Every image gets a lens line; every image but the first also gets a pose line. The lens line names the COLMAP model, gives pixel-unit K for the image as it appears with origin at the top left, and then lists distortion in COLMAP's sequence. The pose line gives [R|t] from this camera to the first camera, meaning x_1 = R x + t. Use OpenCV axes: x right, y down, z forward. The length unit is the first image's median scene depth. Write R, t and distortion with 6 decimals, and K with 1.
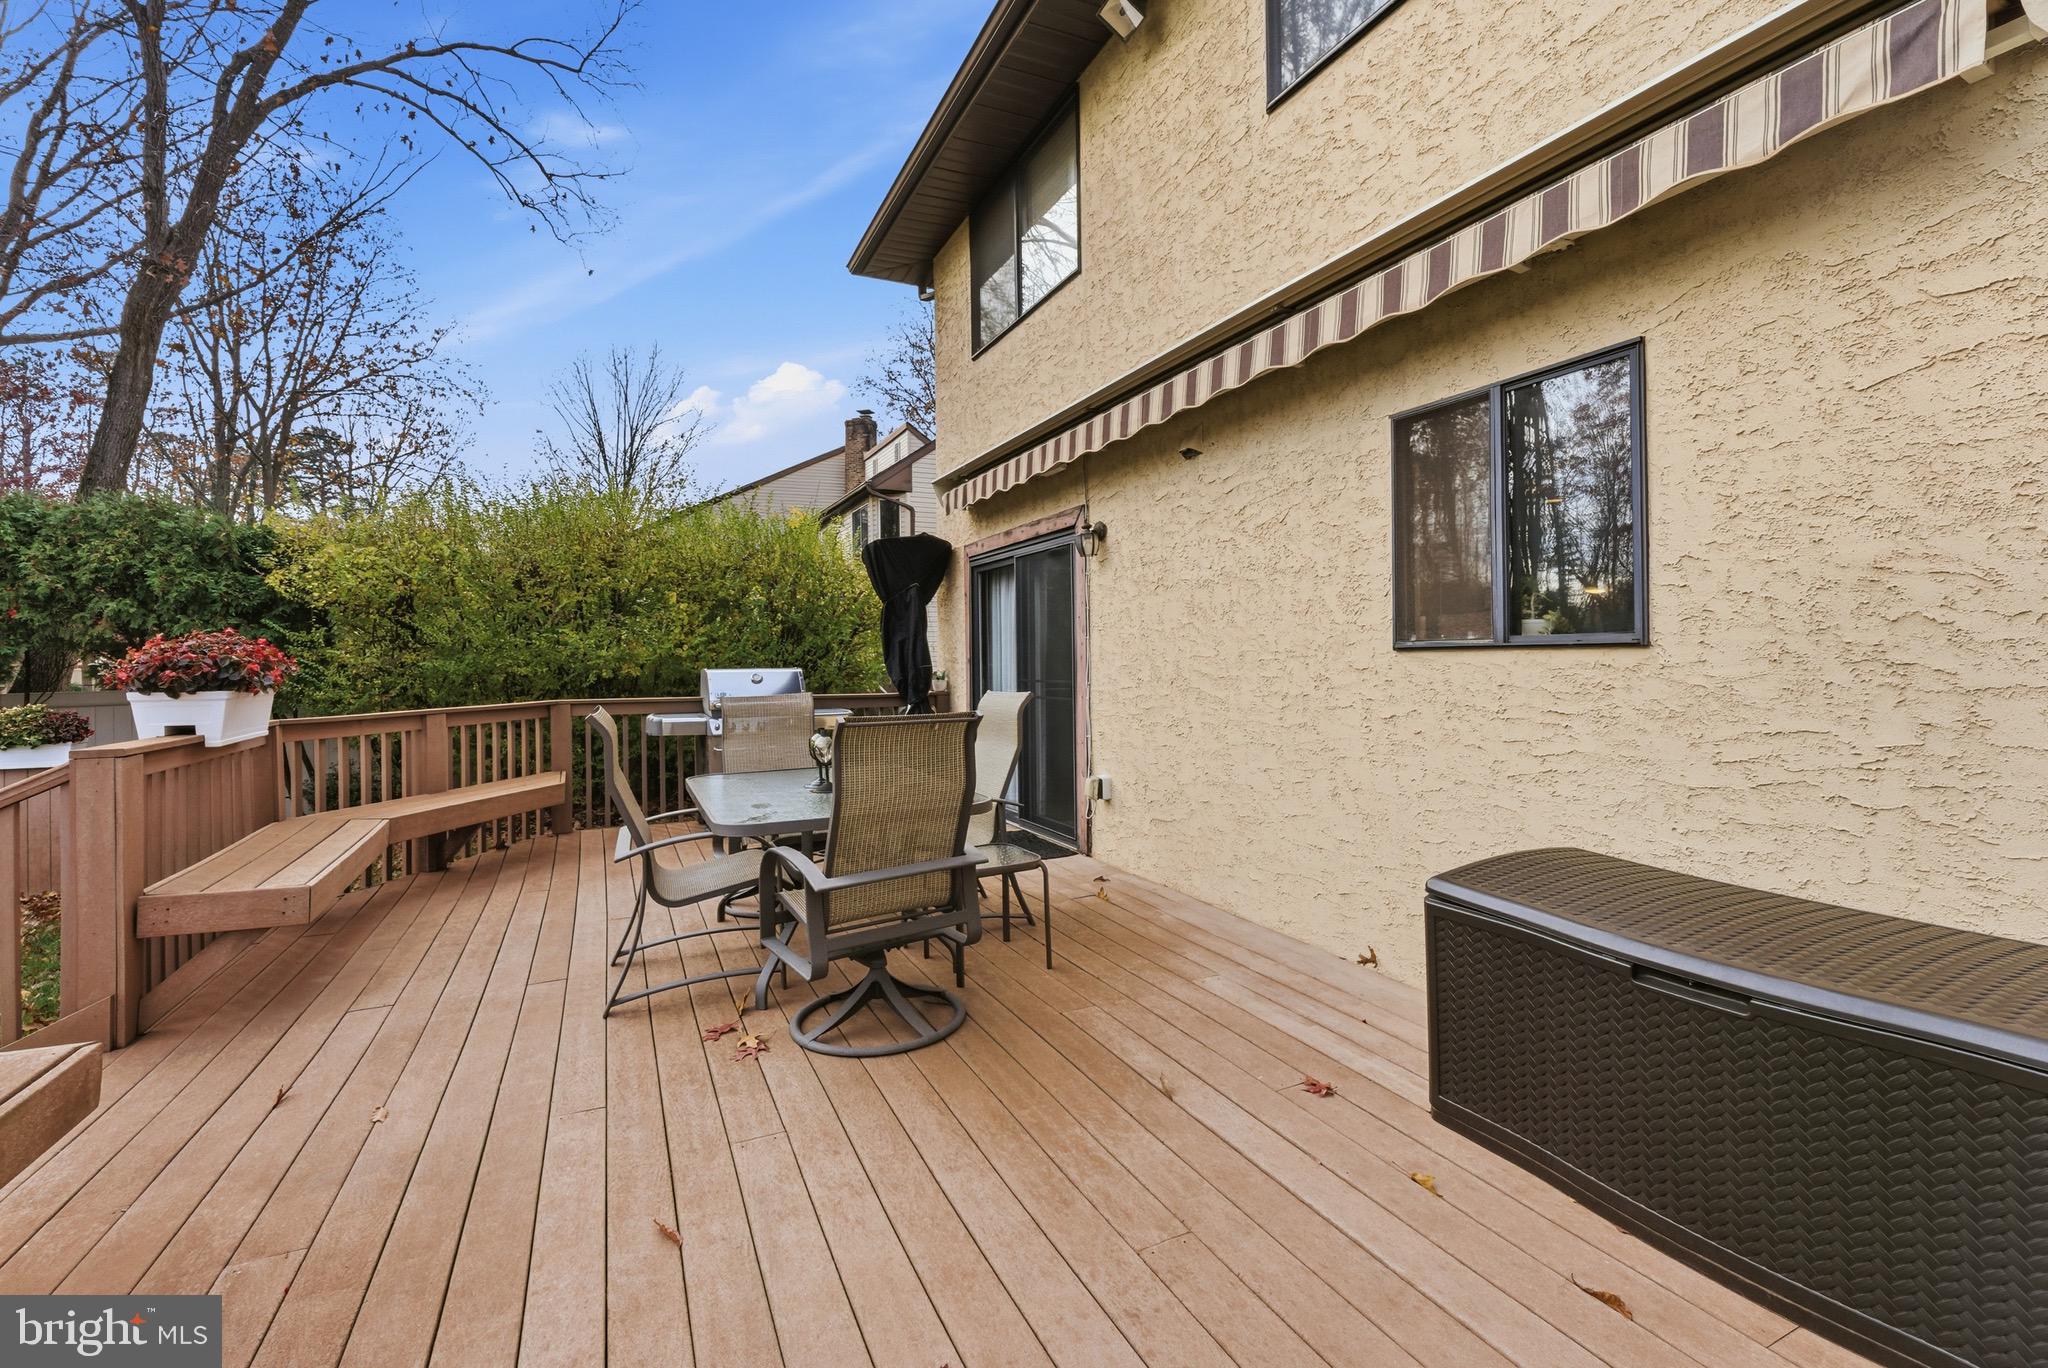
lens RADIAL K [[840.9, 0, 1026.1], [0, 840.9, 673.0], [0, 0, 1]] dist [-0.003810, 0.001238]
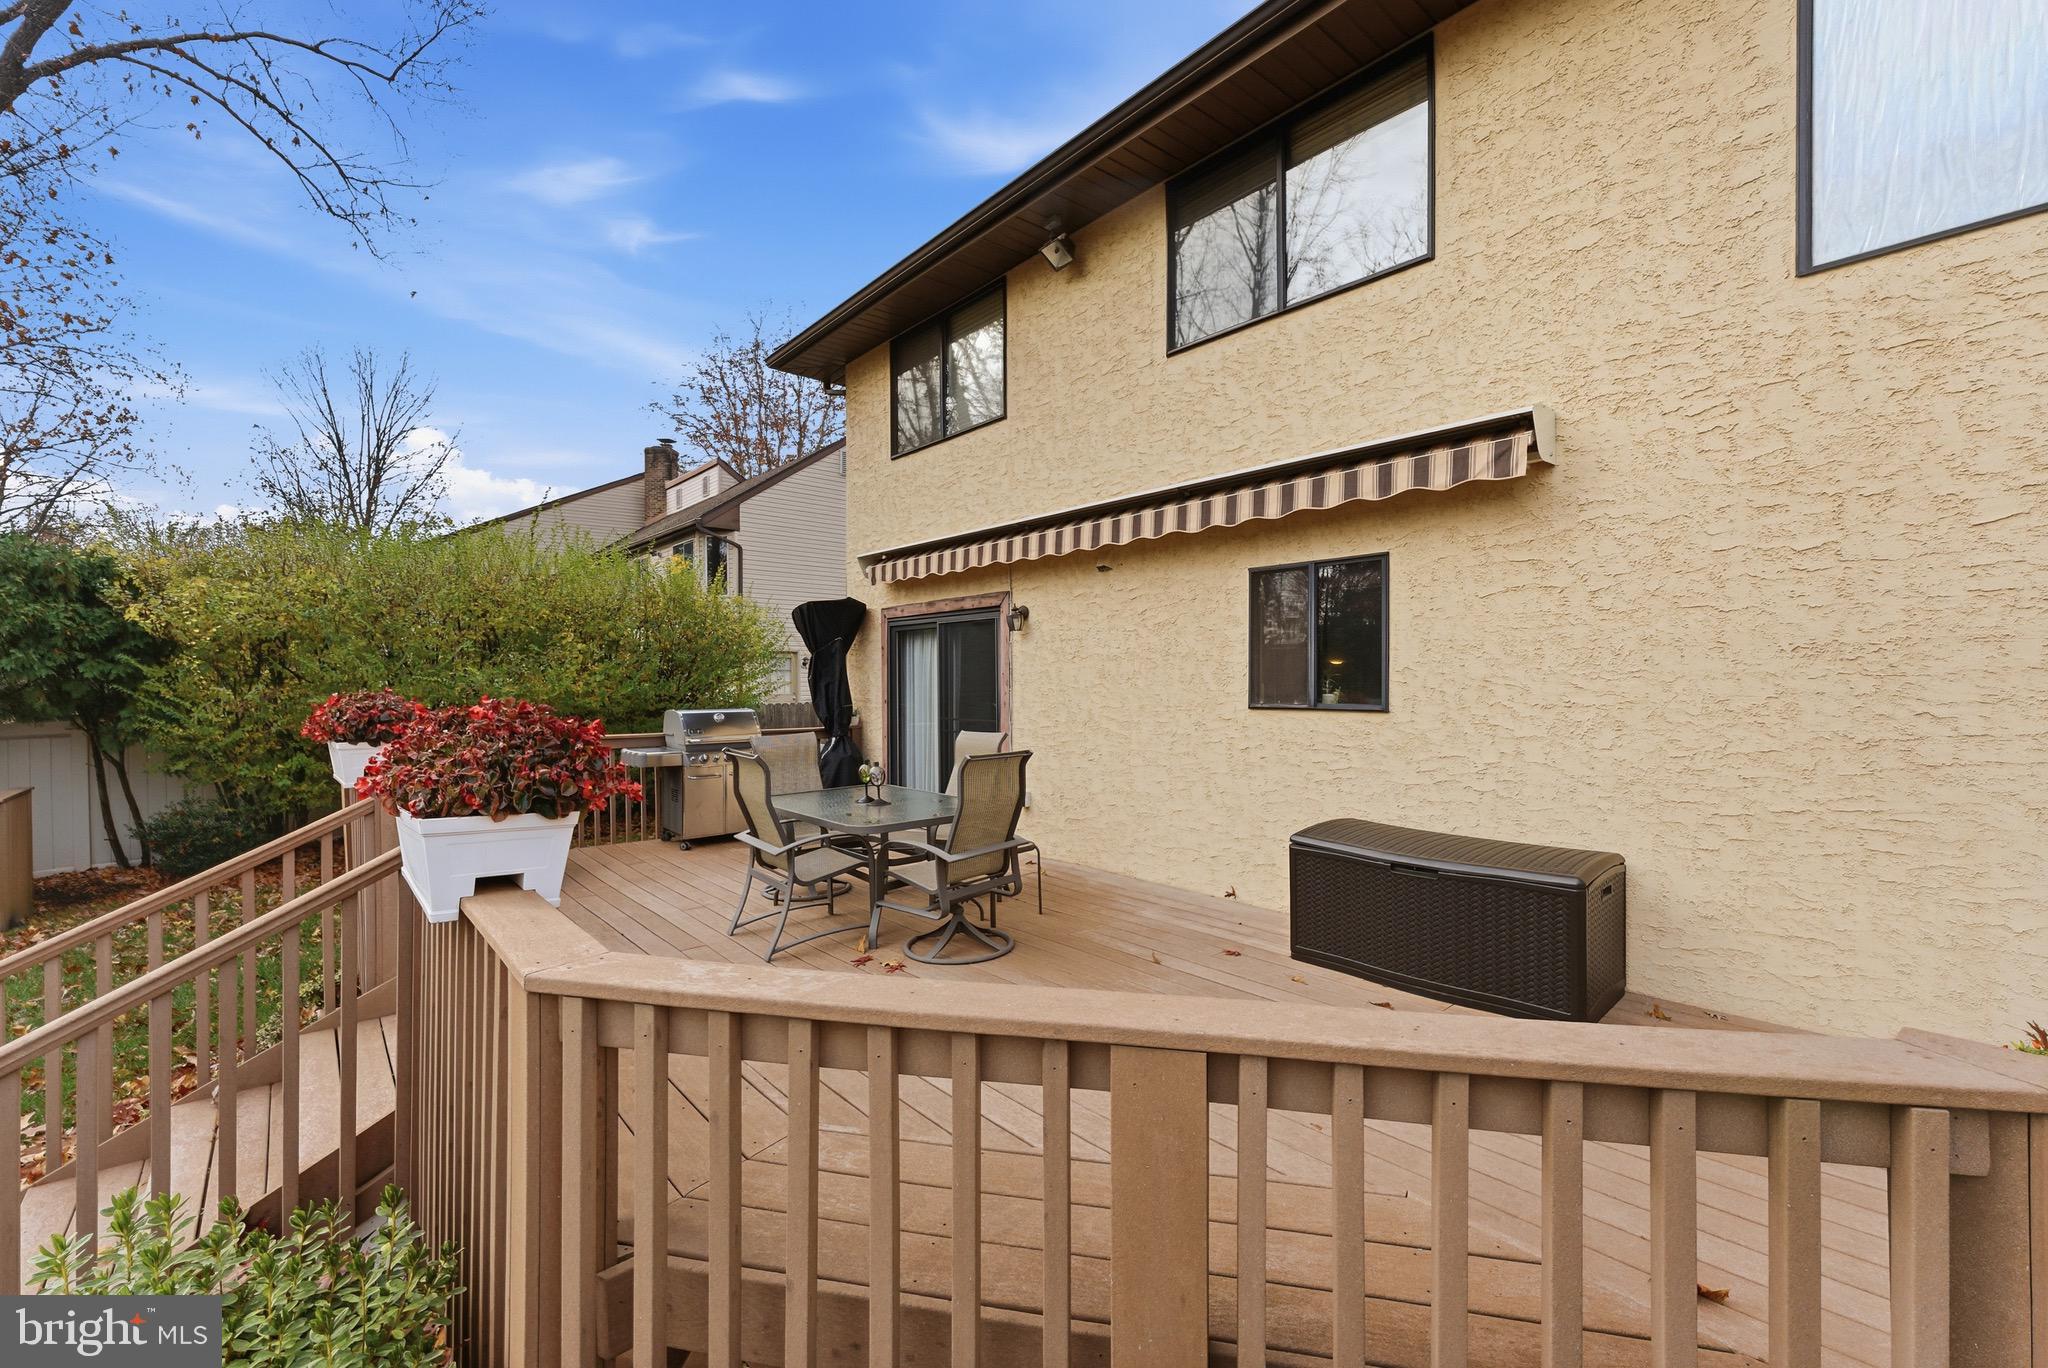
lens RADIAL K [[814.5, 0, 997.3], [0, 814.5, 716.8], [0, 0, 1]] dist [-0.003068, -0.000128]
pose [[0.967878, -0.004046, 0.251389, -0.380943], [-0.002530, 0.999663, 0.025833, -0.043097], [-0.251409, -0.025639, 0.967541, -0.372921]]
